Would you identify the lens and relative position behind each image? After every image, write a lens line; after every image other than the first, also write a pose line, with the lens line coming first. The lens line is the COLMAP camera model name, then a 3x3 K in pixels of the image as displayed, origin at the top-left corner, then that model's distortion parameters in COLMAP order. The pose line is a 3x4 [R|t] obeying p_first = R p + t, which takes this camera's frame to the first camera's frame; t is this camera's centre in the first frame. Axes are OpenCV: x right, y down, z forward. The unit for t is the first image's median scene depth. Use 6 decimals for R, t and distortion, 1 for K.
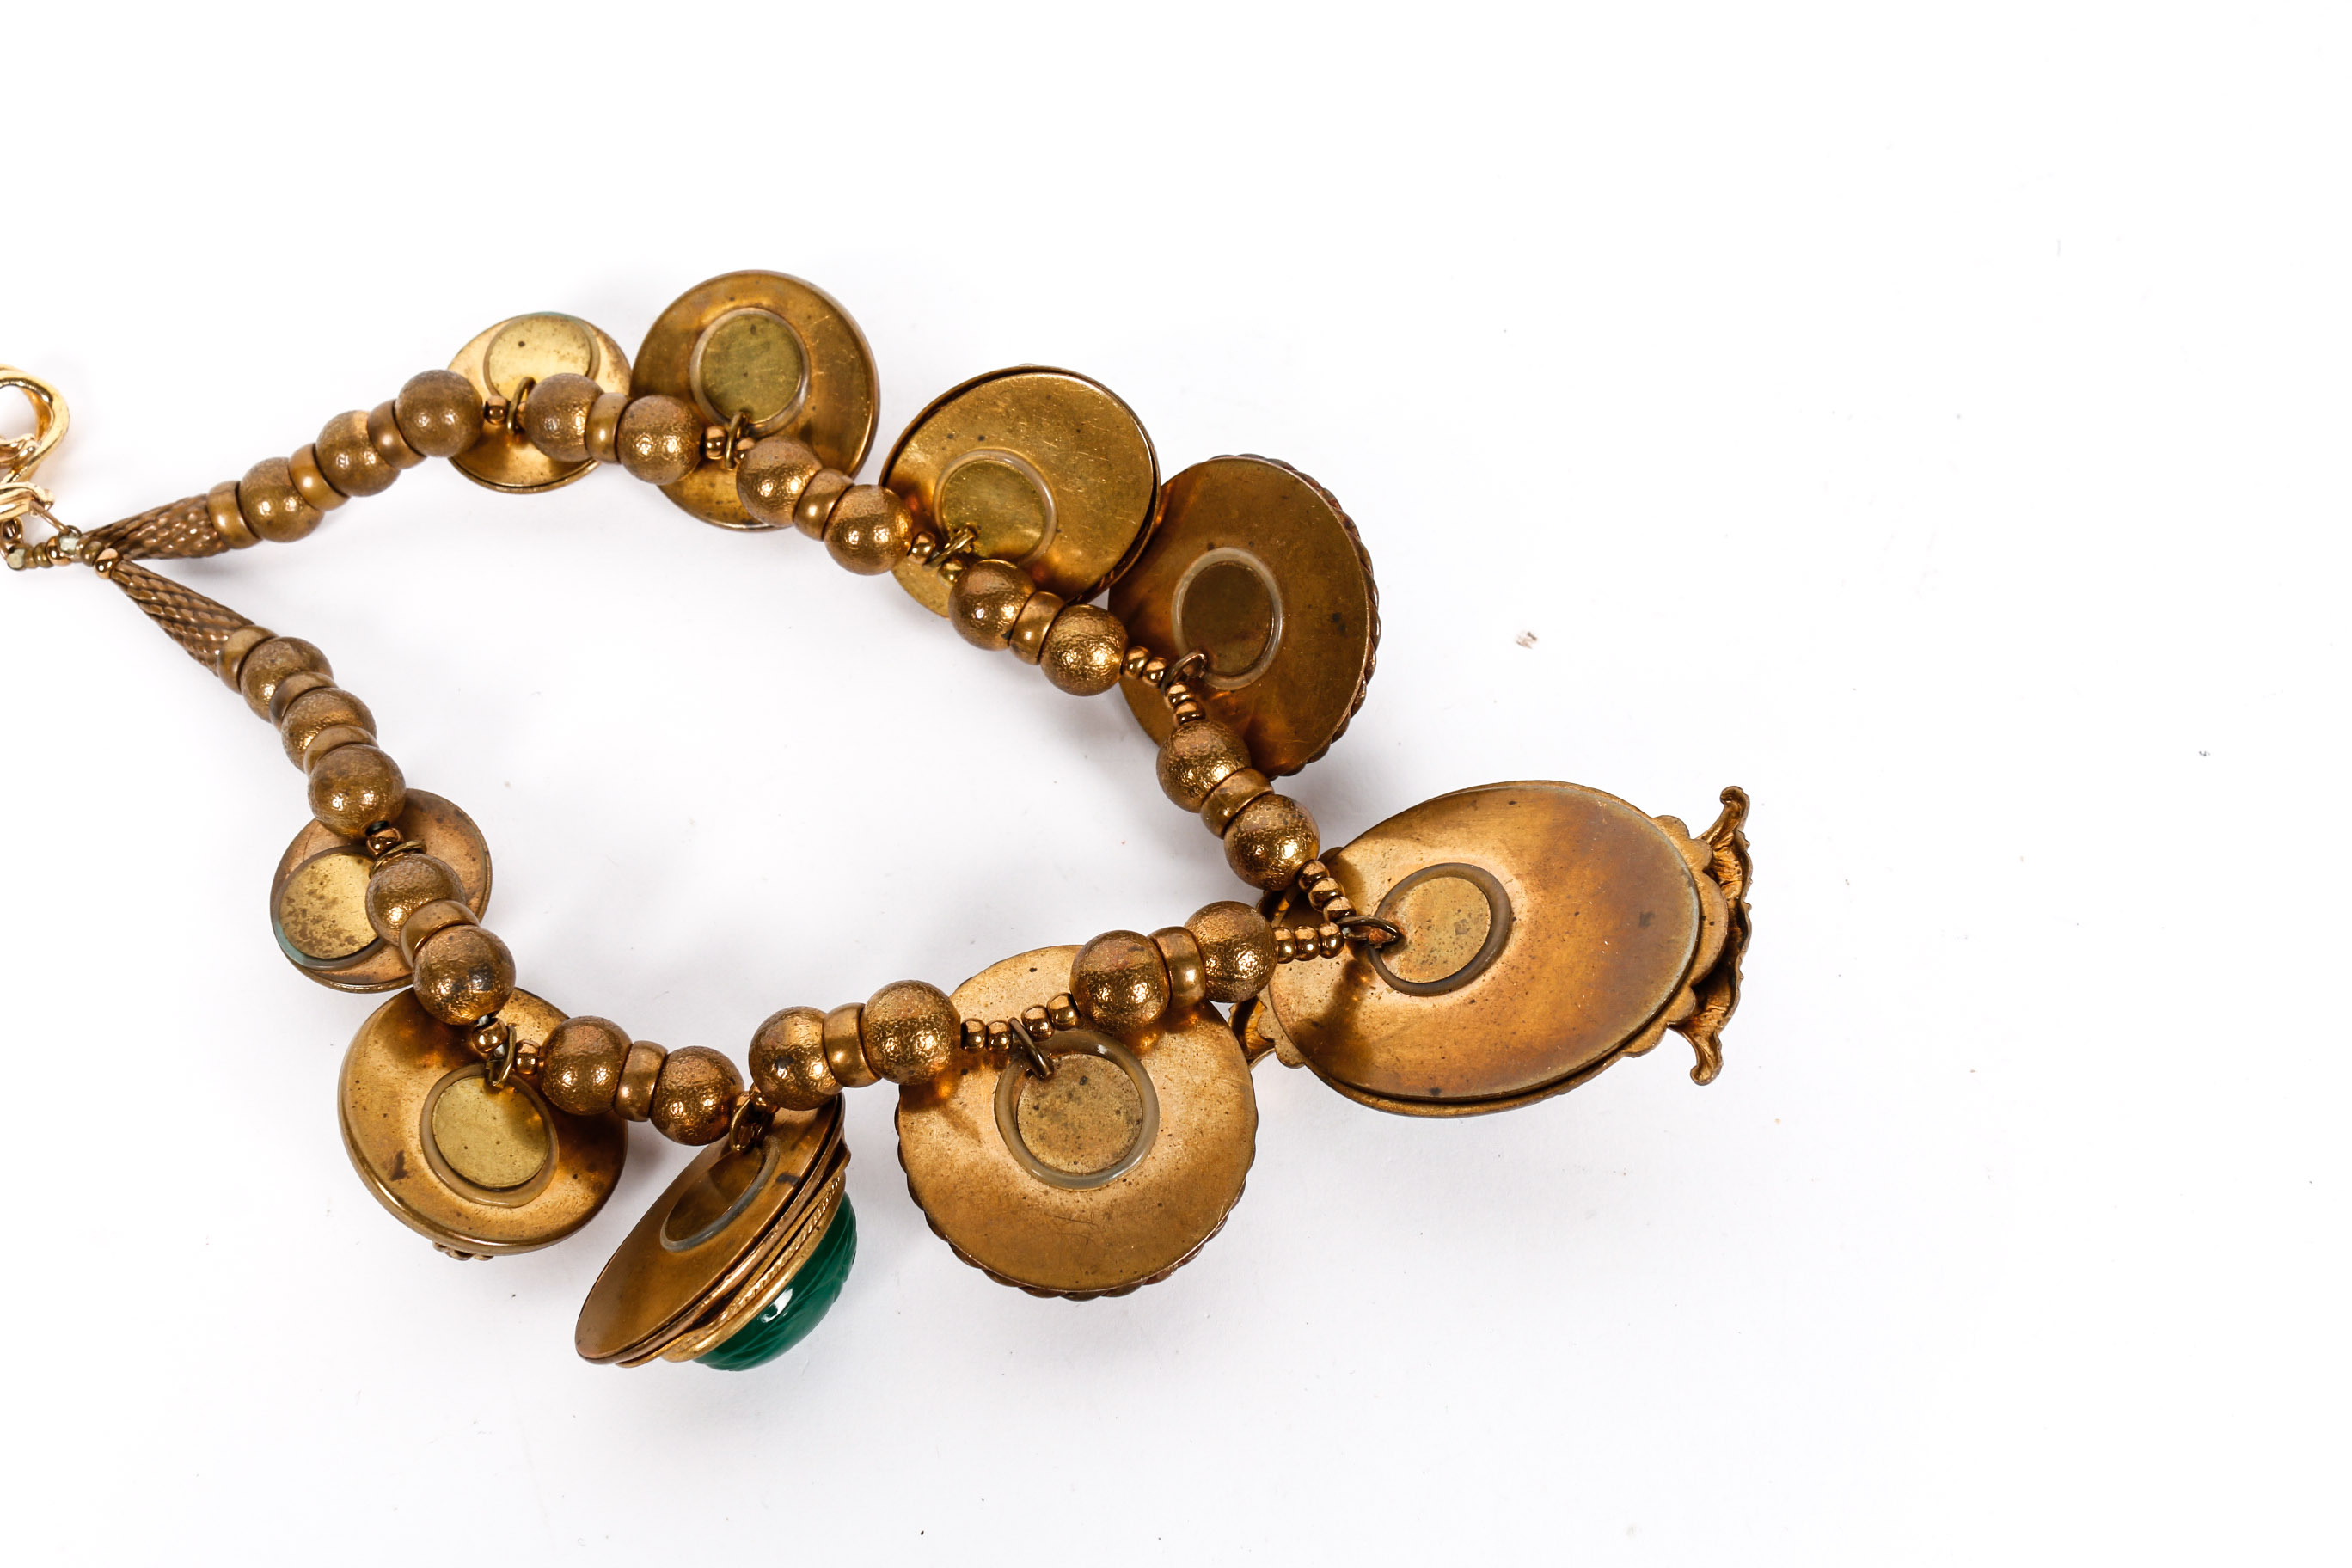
lens RADIAL K [[2409.9, 0, 1178.4], [0, 2409.9, 774.0], [0, 0, 1]] dist [-0.022831, 0.000000]
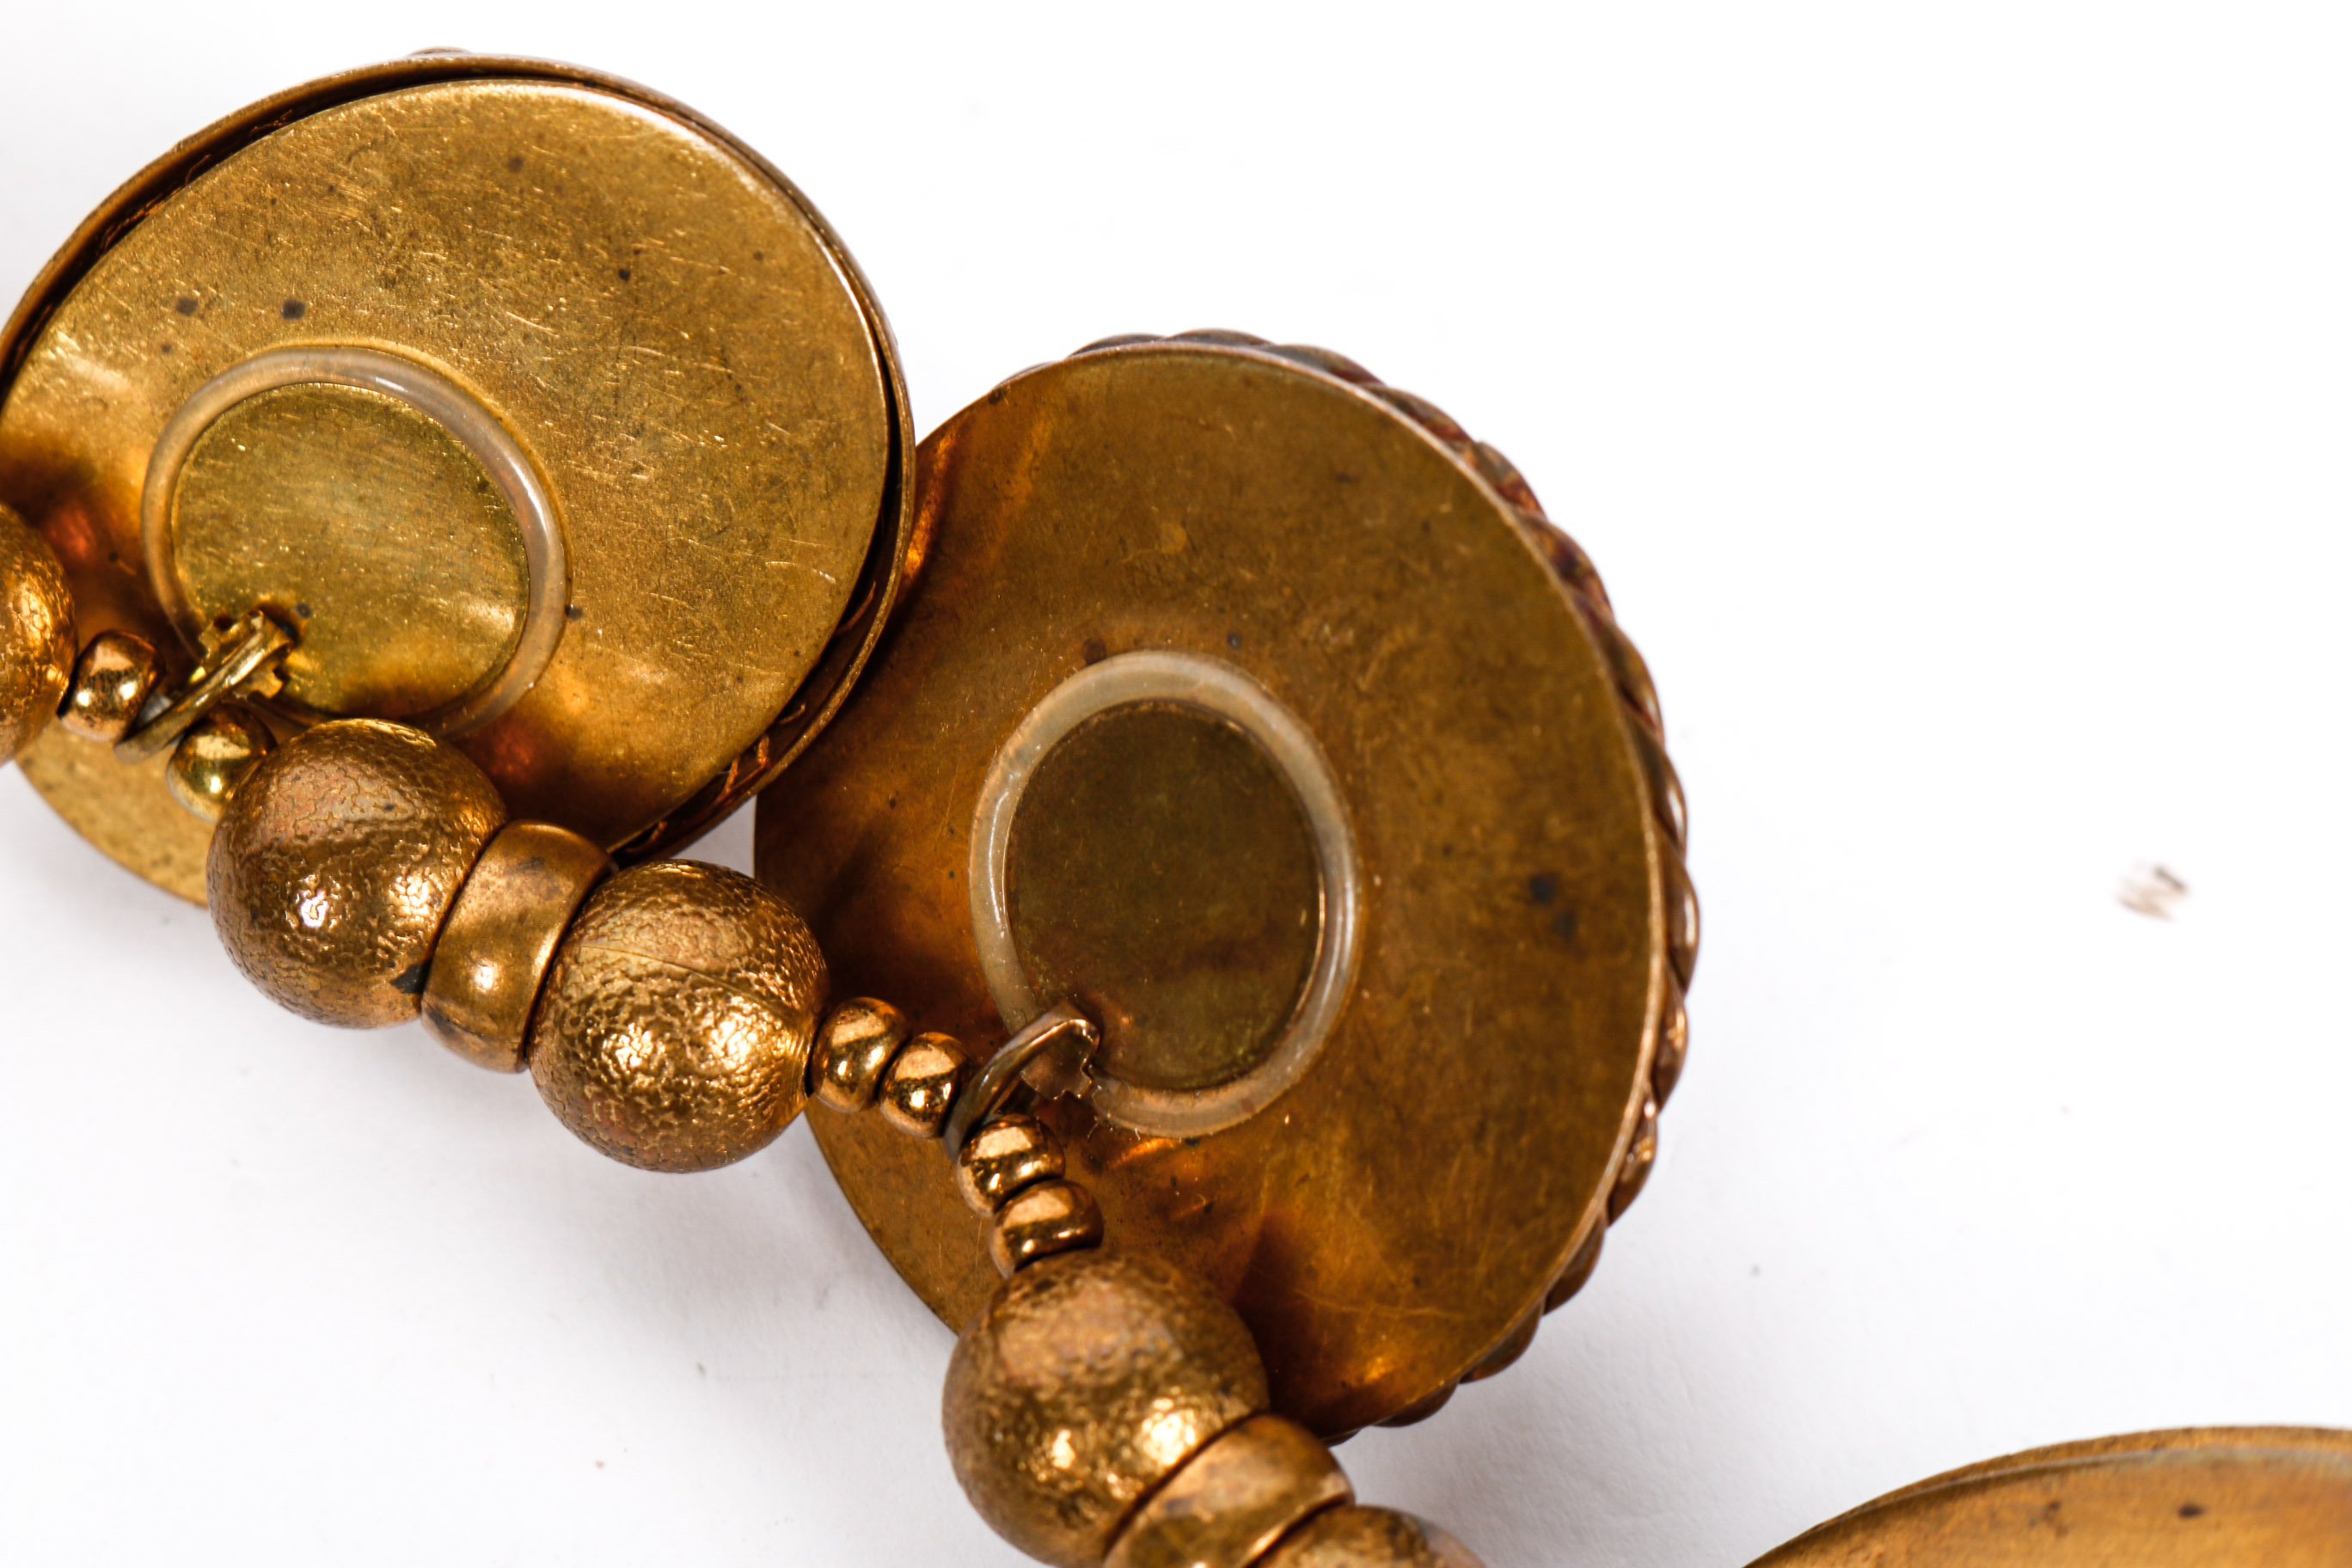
lens RADIAL K [[5798.4, 0, 1174.5], [0, 5798.4, 788.7], [0, 0, 1]] dist [0.157440, 0.000000]
pose [[0.998411, -0.044758, 0.034223, -0.001800], [0.045711, 0.998574, -0.027564, -0.057274], [-0.032941, 0.029084, 0.999034, 0.293670]]
